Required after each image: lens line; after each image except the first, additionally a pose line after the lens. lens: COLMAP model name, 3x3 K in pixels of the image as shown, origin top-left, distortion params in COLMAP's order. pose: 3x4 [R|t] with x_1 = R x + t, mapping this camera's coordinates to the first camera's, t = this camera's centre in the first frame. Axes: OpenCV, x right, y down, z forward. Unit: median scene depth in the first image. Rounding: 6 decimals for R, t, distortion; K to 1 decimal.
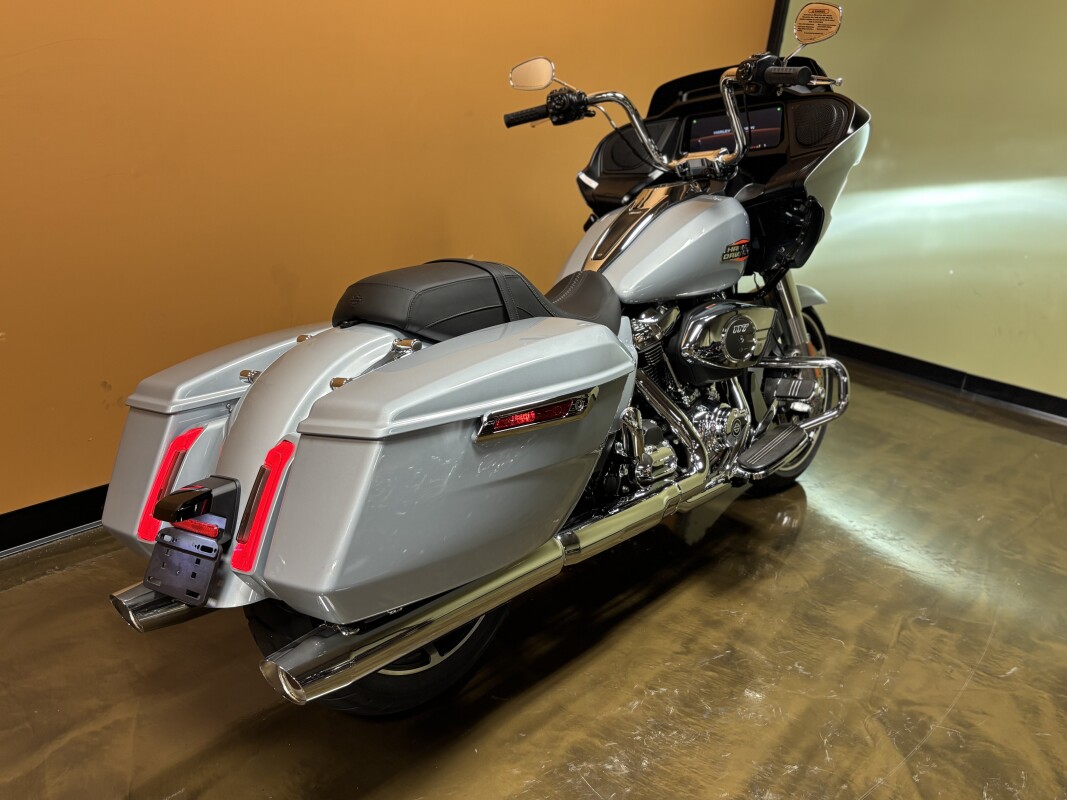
lens RADIAL K [[913.2, 0, 533.5], [0, 913.2, 400.0], [0, 0, 1]] dist [0.073360, -0.094910]
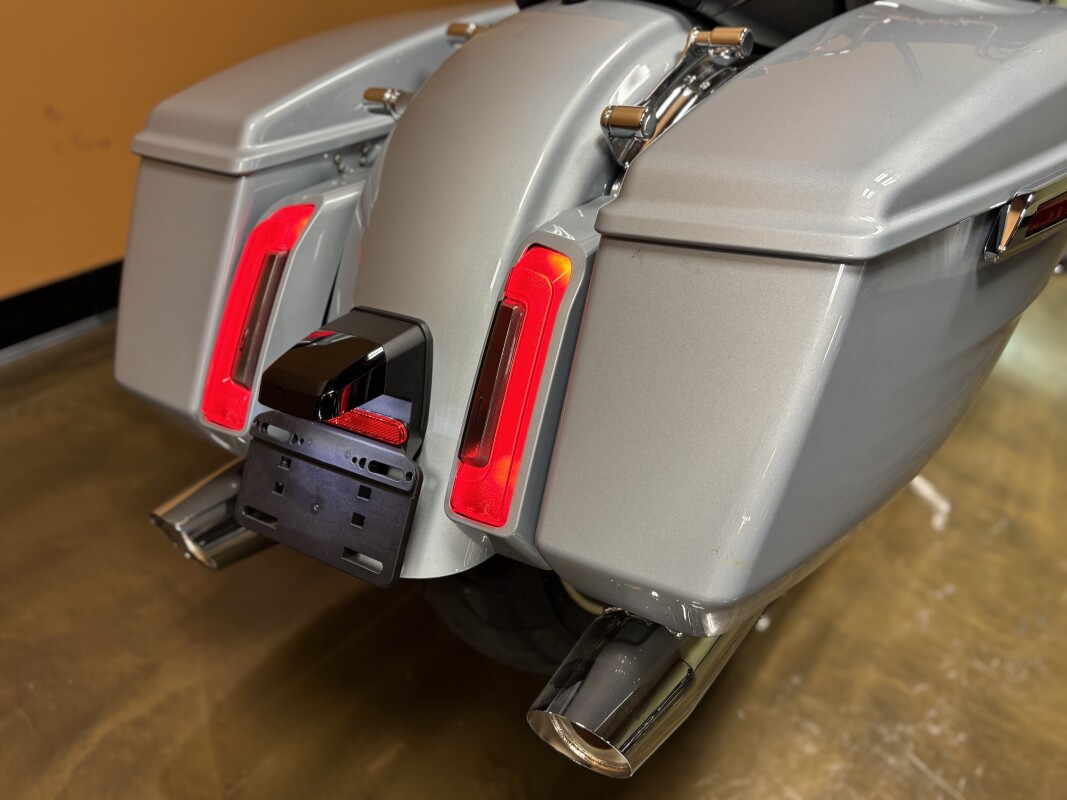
lens RADIAL K [[913.2, 0, 533.5], [0, 913.2, 400.0], [0, 0, 1]] dist [0.073360, -0.094910]
pose [[0.996432, -0.003826, 0.084316, -0.273002], [-0.018869, 0.963592, 0.266712, -0.003658], [-0.082267, -0.267351, 0.960081, 0.465108]]
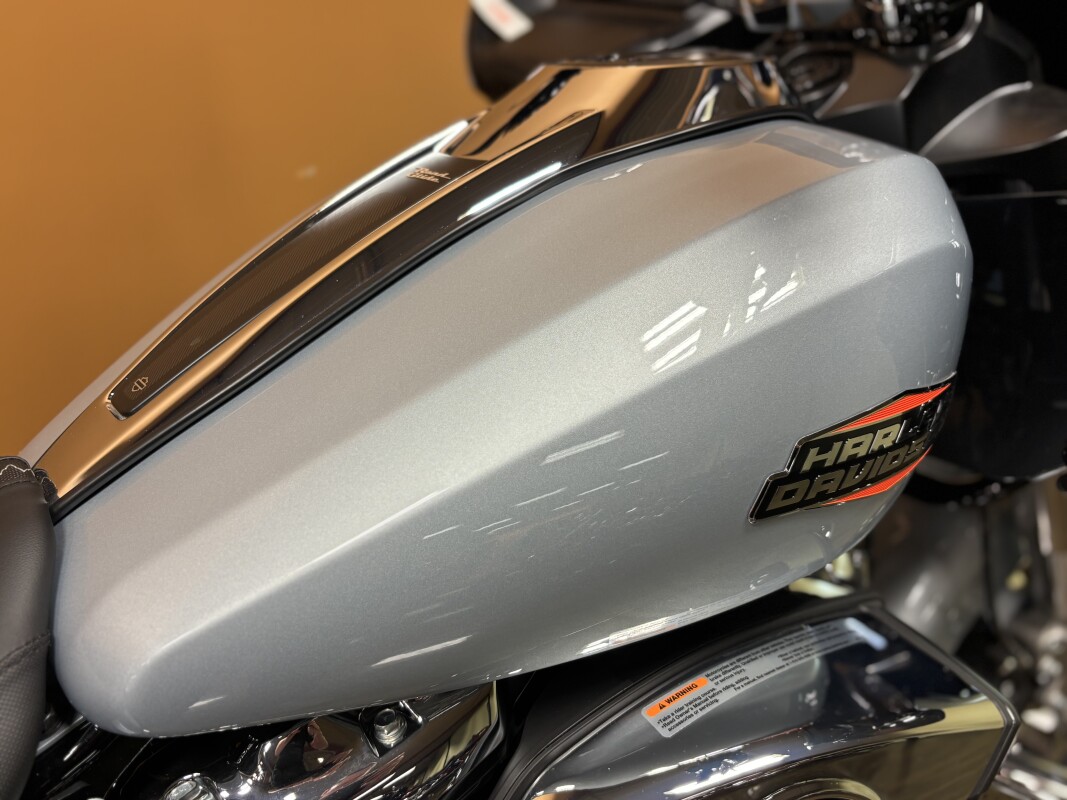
lens RADIAL K [[913.2, 0, 533.5], [0, 913.2, 400.0], [0, 0, 1]] dist [0.073360, -0.094910]
pose [[0.968450, 0.166001, -0.185872, 0.261898], [-0.133872, 0.975636, 0.173819, -0.275537], [0.210197, -0.143452, 0.967077, 1.110741]]
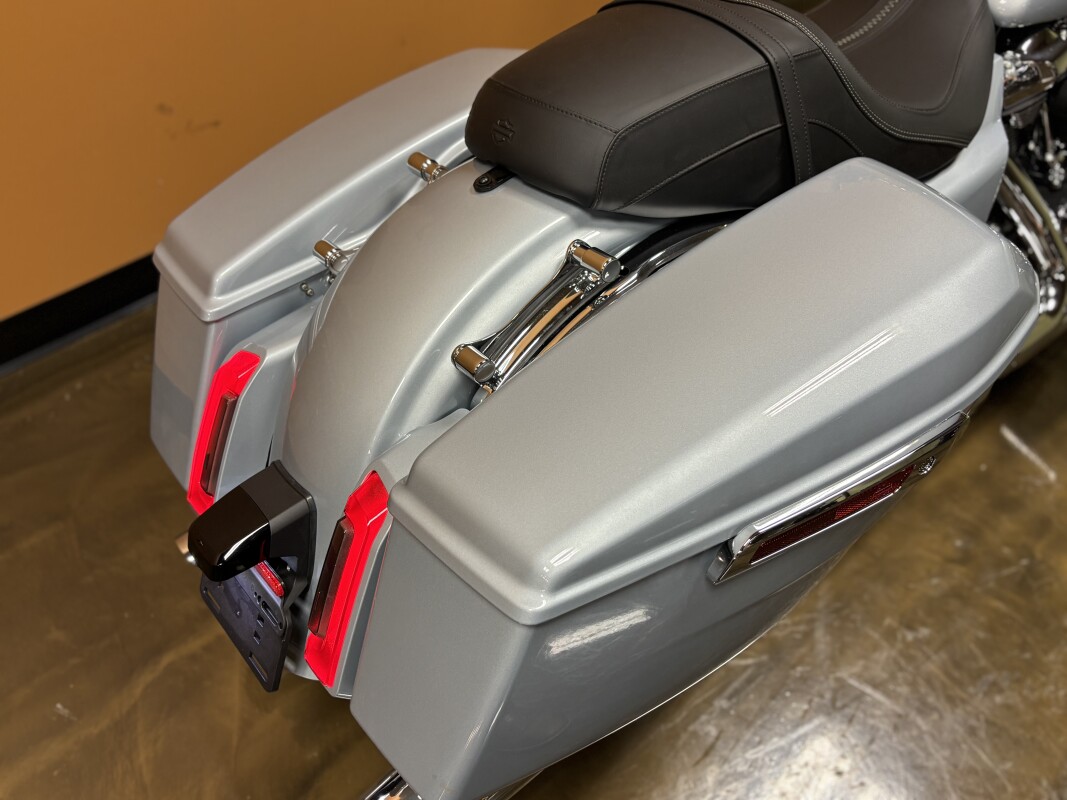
lens RADIAL K [[913.2, 0, 533.5], [0, 913.2, 400.0], [0, 0, 1]] dist [0.073360, -0.094910]
pose [[0.980728, 0.108383, -0.162559, -0.075351], [-0.009985, 0.858742, 0.512311, -0.252836], [0.195122, -0.500815, 0.843274, 0.490332]]
